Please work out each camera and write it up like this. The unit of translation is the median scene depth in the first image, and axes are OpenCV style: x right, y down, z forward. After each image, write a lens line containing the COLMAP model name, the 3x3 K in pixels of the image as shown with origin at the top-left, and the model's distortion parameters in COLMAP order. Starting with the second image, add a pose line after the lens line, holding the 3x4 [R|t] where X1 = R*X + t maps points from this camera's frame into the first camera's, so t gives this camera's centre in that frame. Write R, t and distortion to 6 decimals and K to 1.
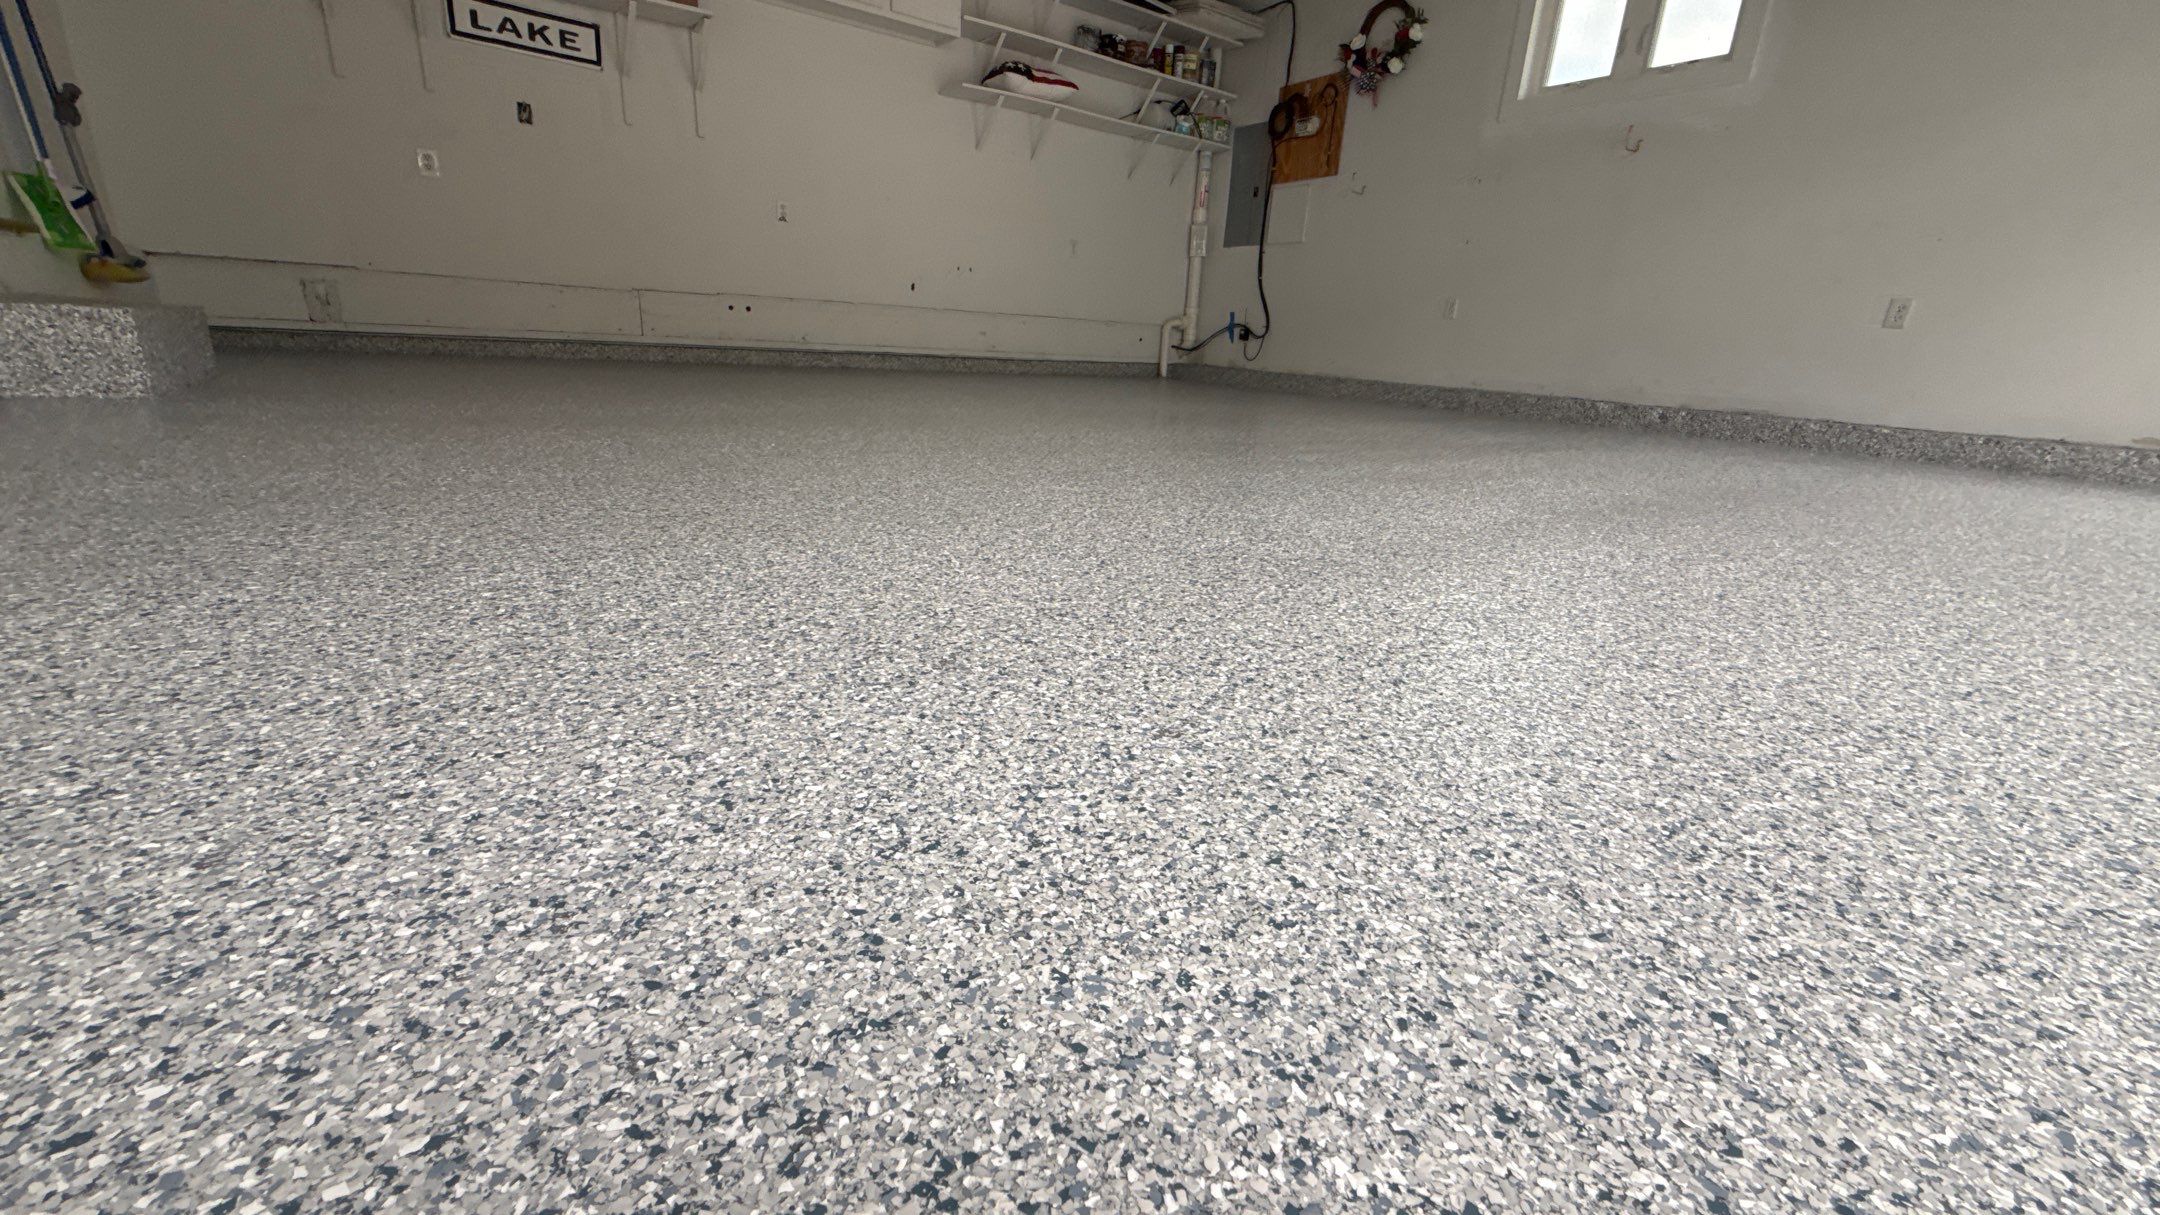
lens RADIAL K [[860.8, 0, 1080.9], [0, 860.8, 610.5], [0, 0, 1]] dist [0.001760, -0.000411]
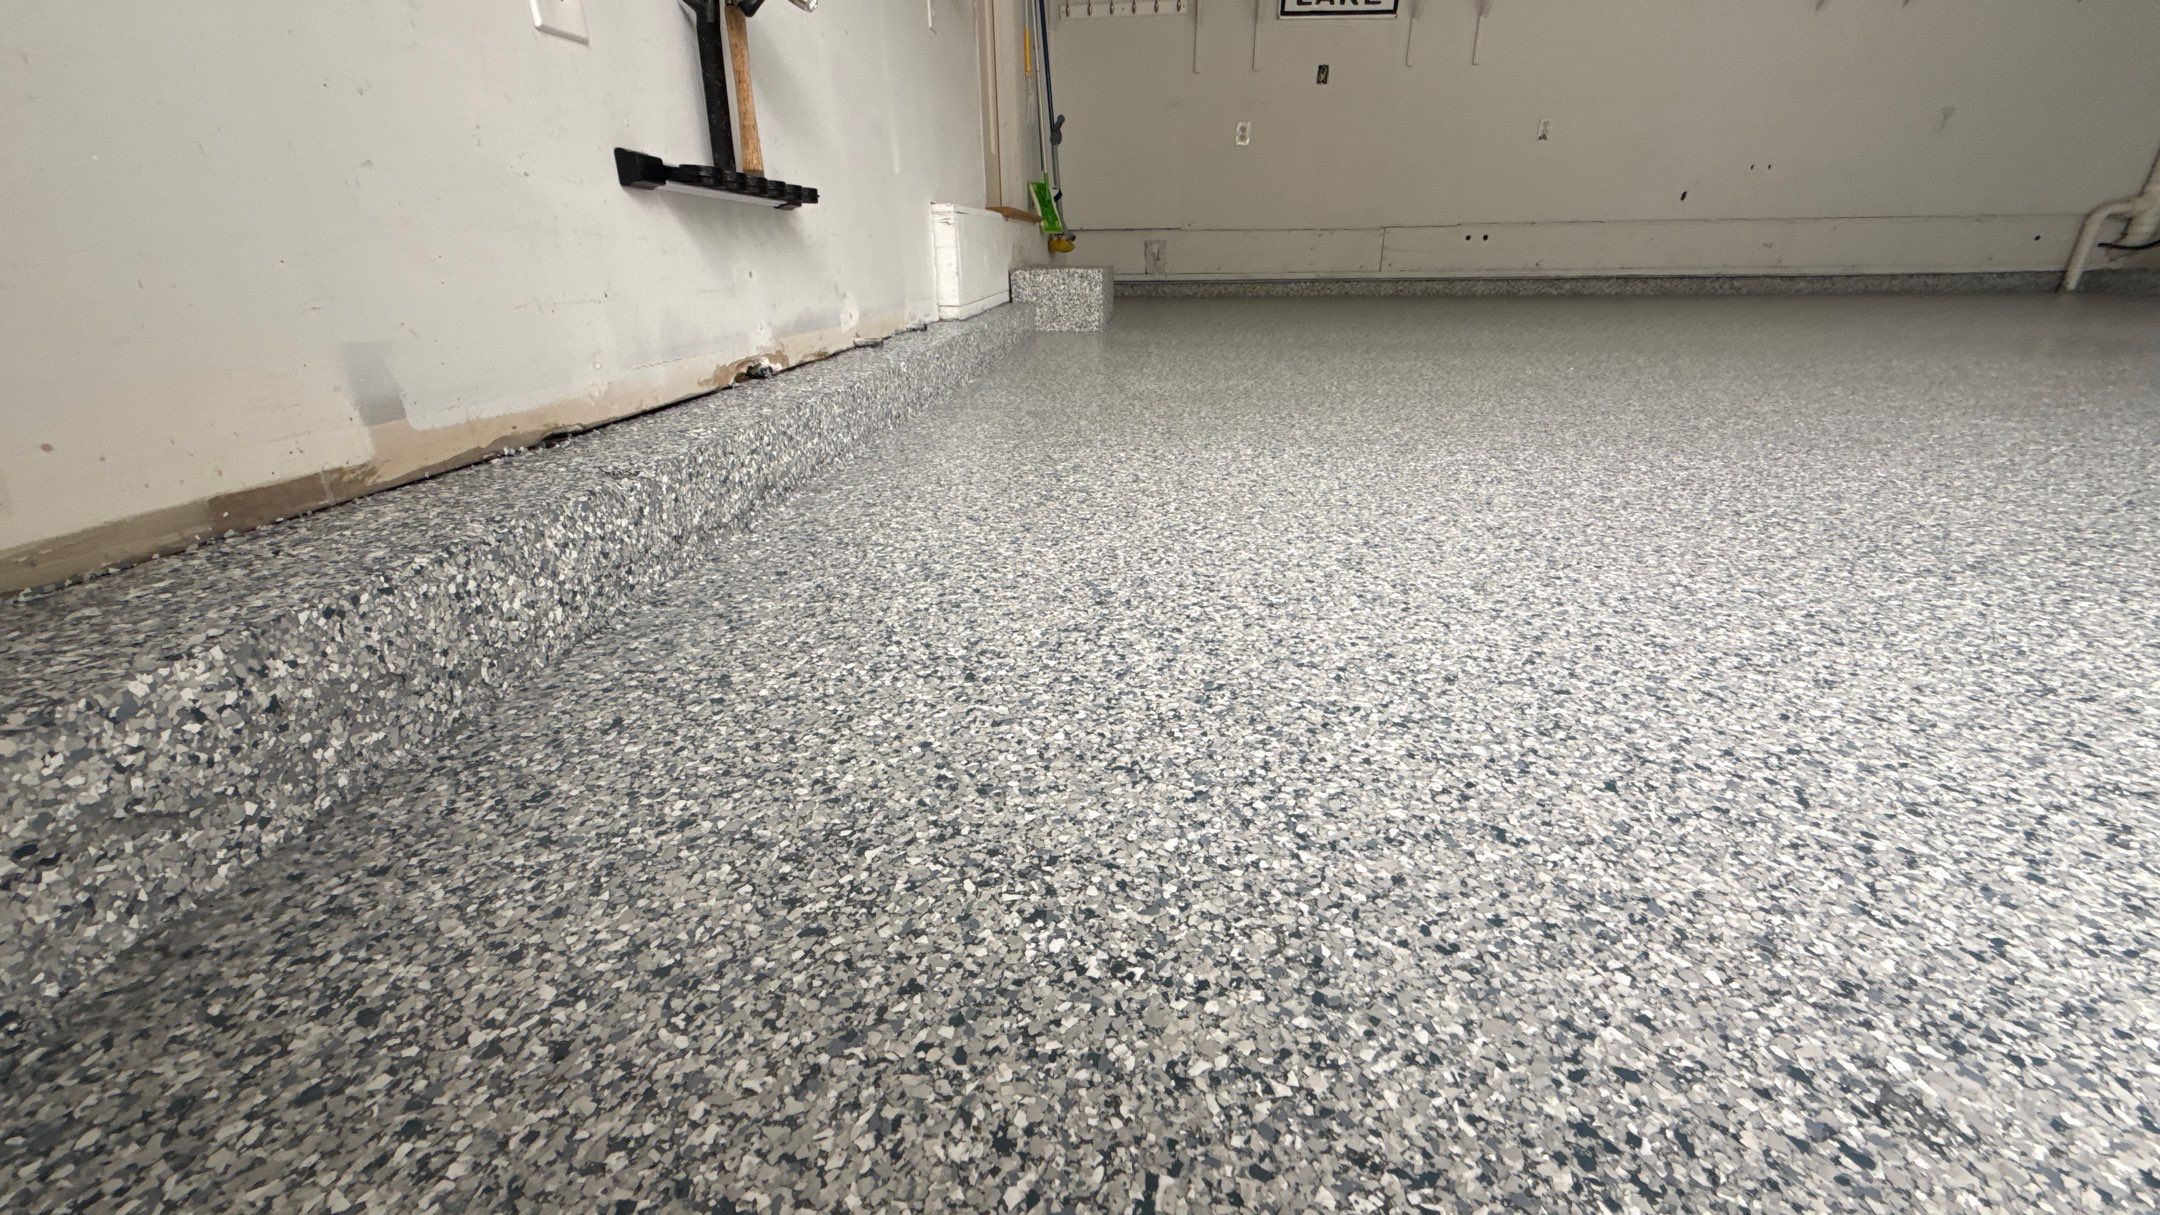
lens RADIAL K [[860.8, 0, 1077.1], [0, 860.8, 609.7], [0, 0, 1]] dist [0.001760, -0.000411]
pose [[0.763318, 0.186002, -0.618667, -0.051868], [-0.143711, 0.982549, 0.118090, 0.022471], [0.629835, -0.001231, 0.776728, -0.070303]]
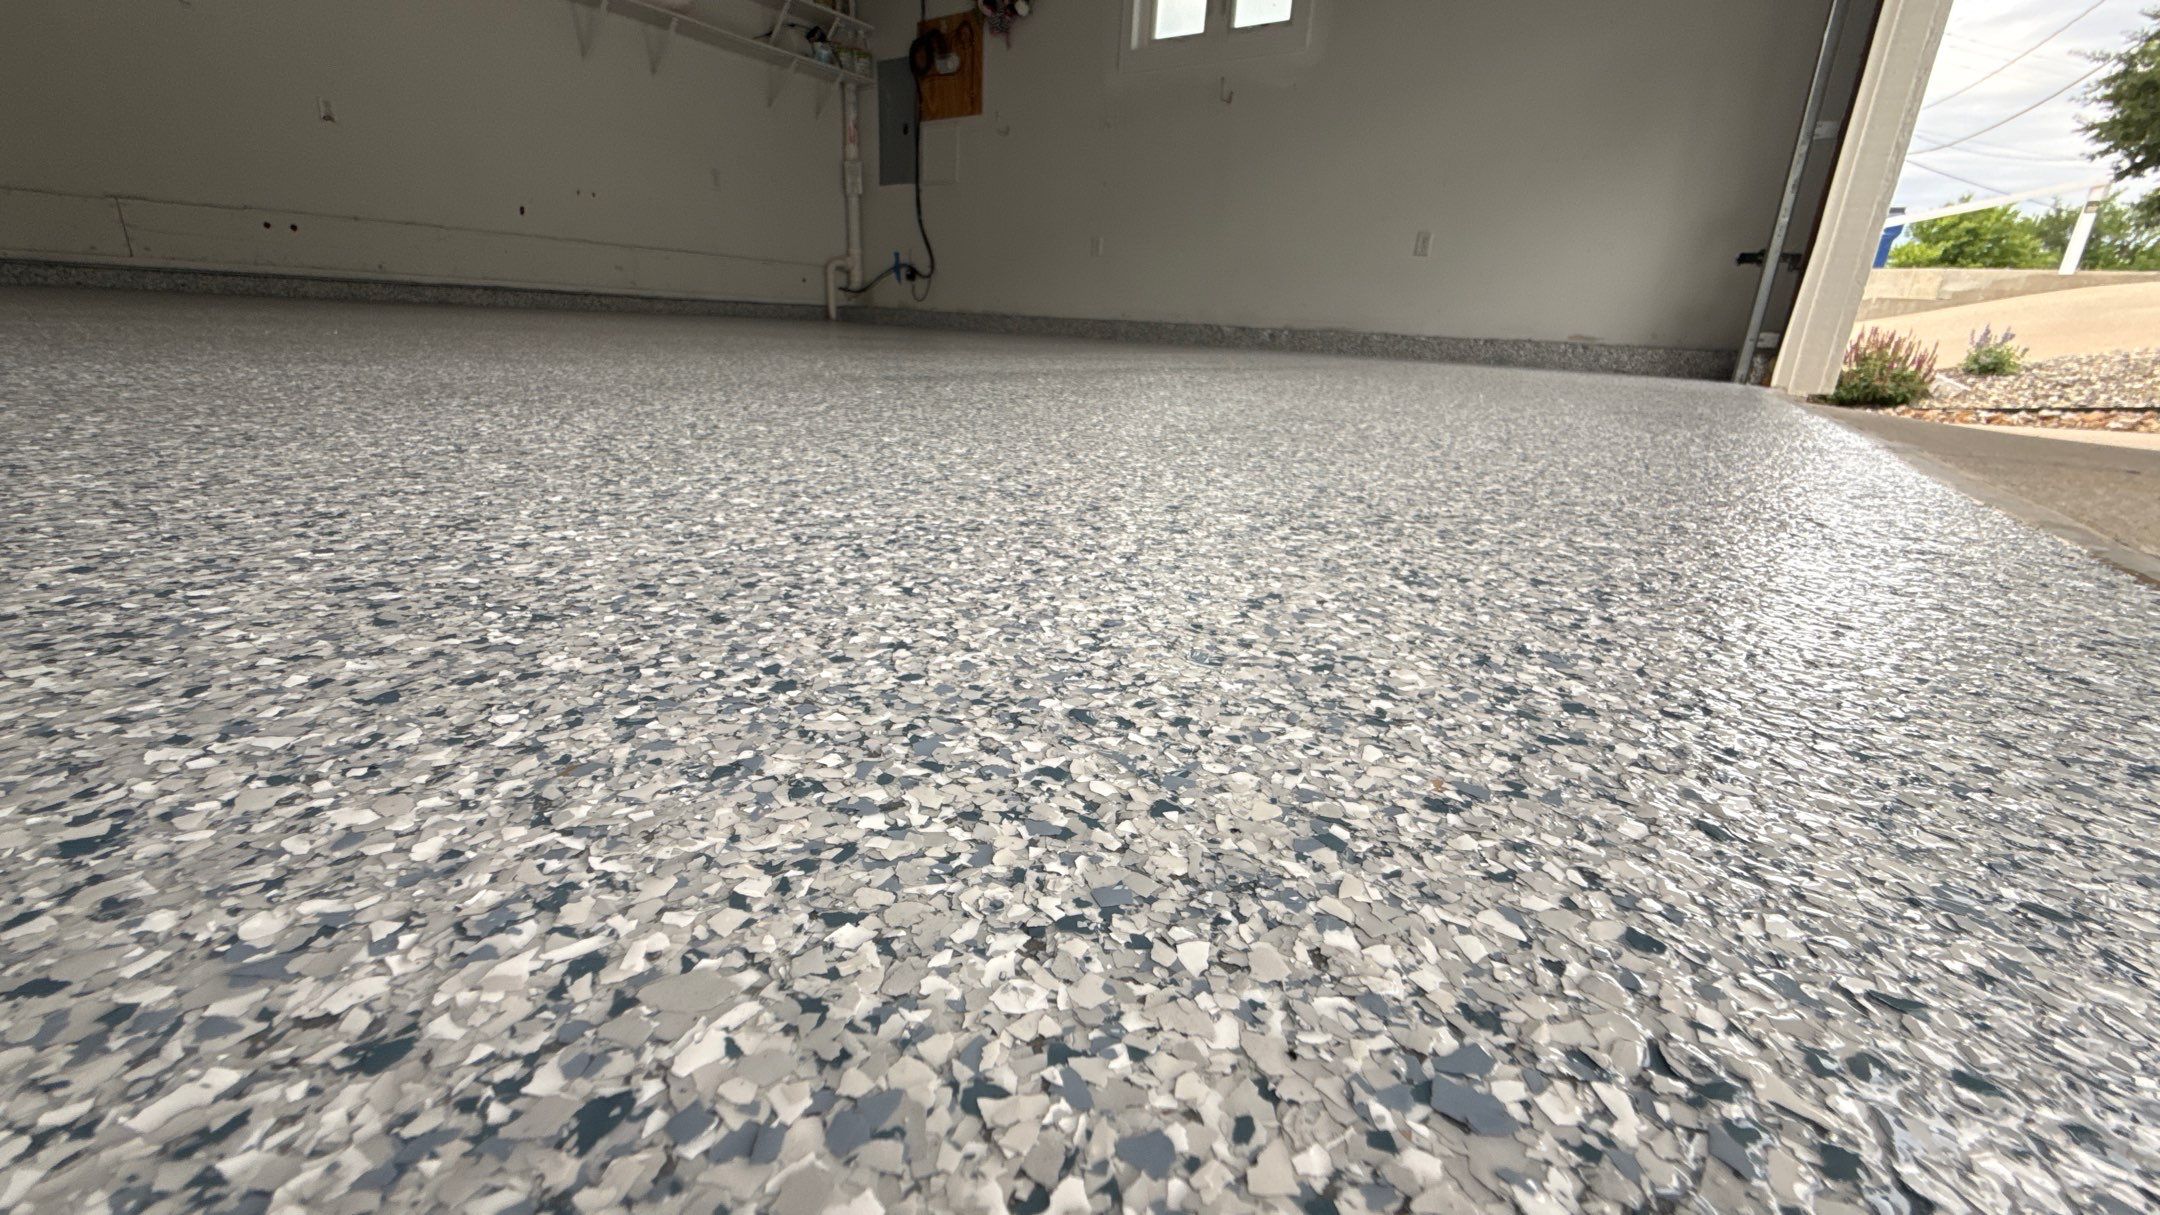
lens RADIAL K [[860.8, 0, 1080.1], [0, 860.8, 610.3], [0, 0, 1]] dist [0.001760, -0.000411]
pose [[0.940905, -0.115690, 0.318298, 0.014867], [0.105289, 0.993196, 0.049751, 0.050408], [-0.321888, -0.013298, 0.946684, -0.022083]]
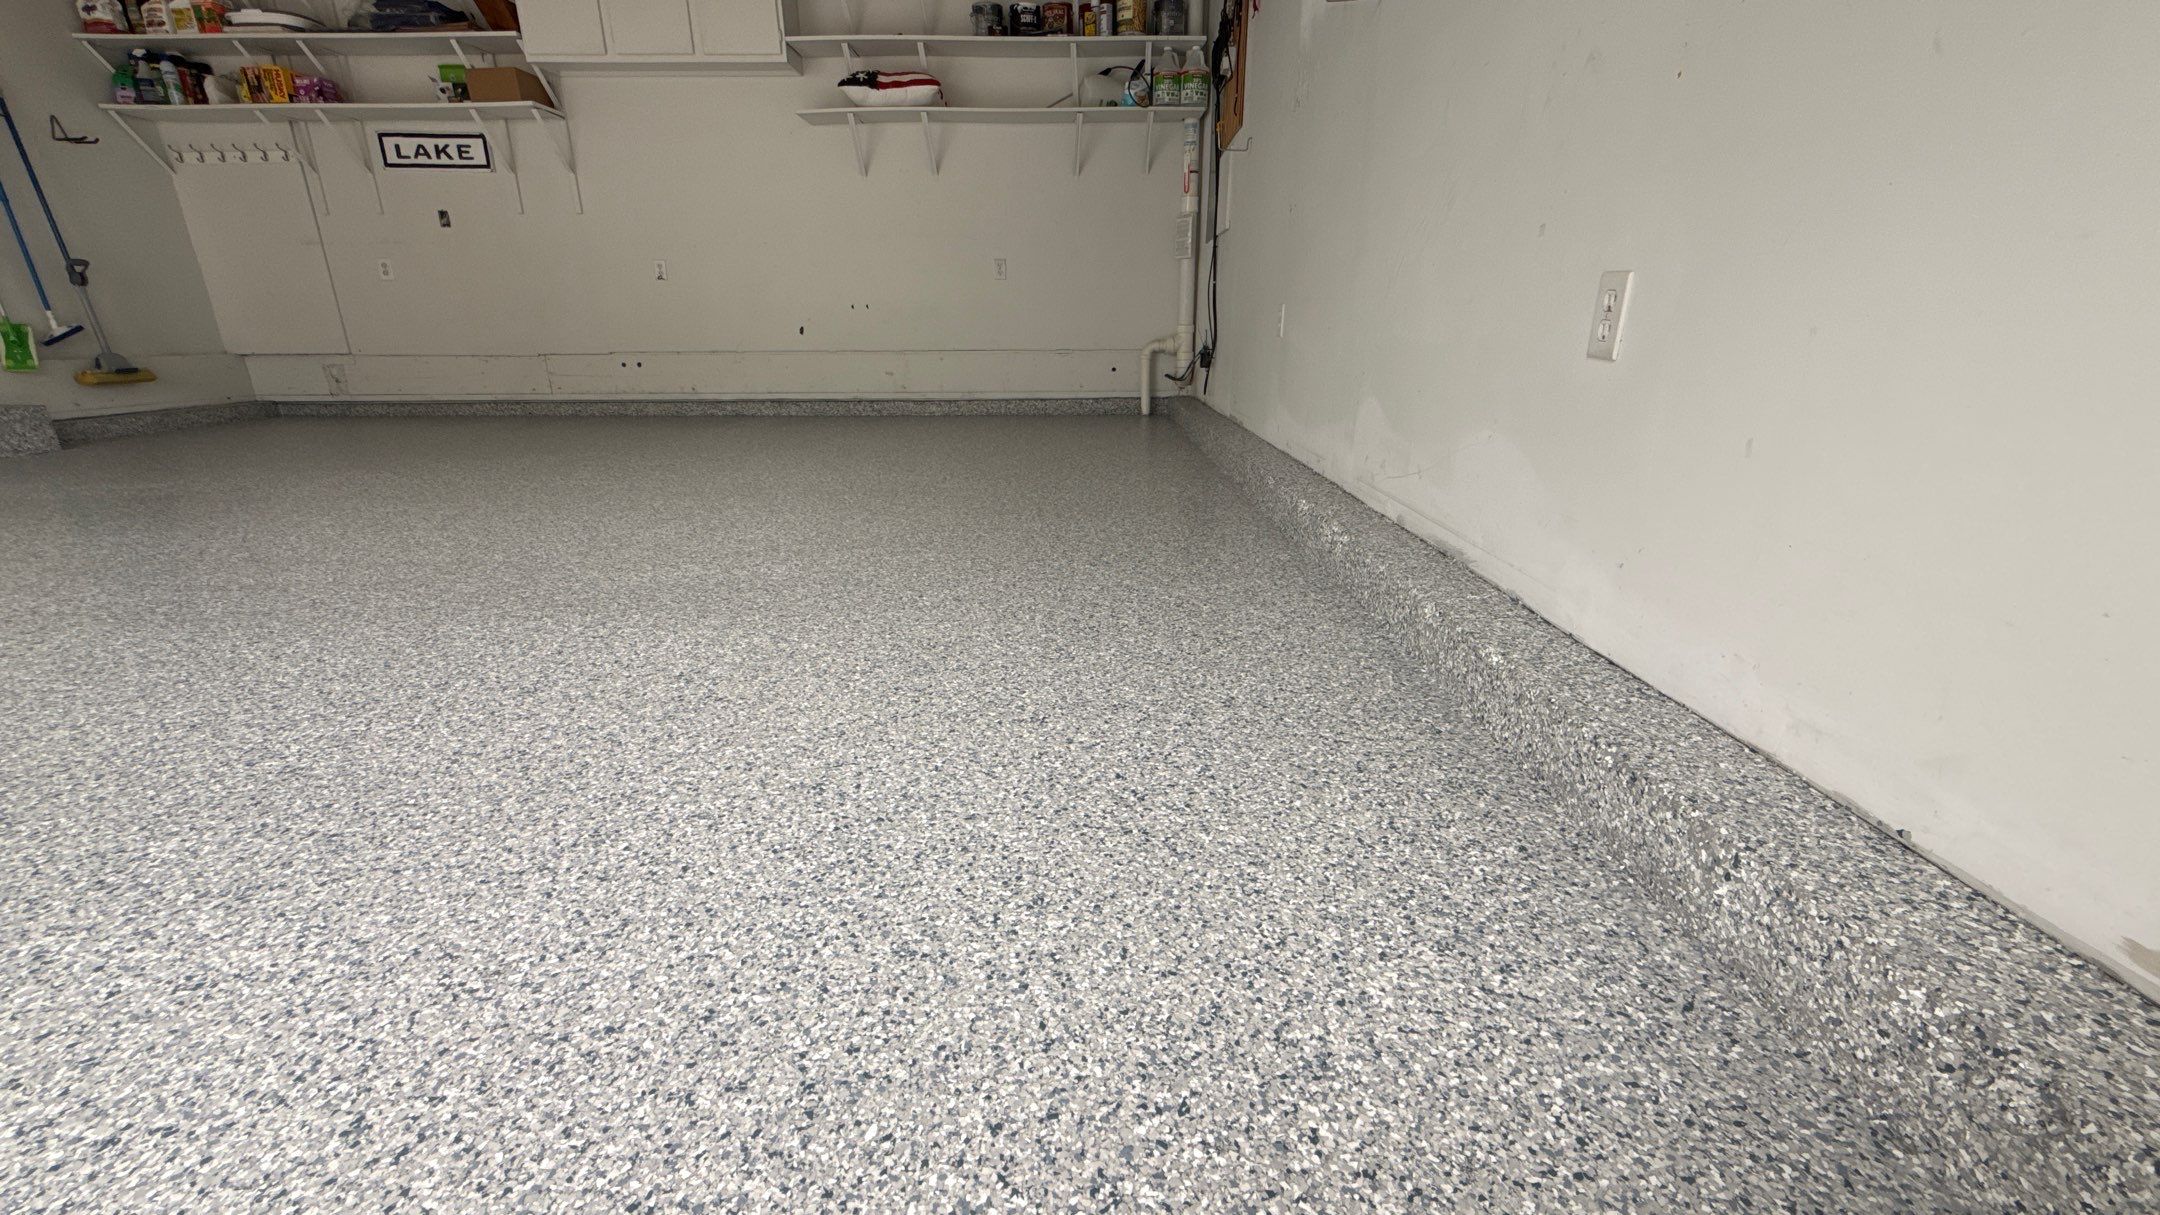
lens RADIAL K [[860.8, 0, 1079.7], [0, 860.8, 610.1], [0, 0, 1]] dist [0.001760, -0.000411]
pose [[0.815019, 0.125176, -0.565752, 0.717178], [-0.127498, 0.991198, 0.035635, -0.158304], [0.565233, 0.043089, 0.823805, 0.447691]]
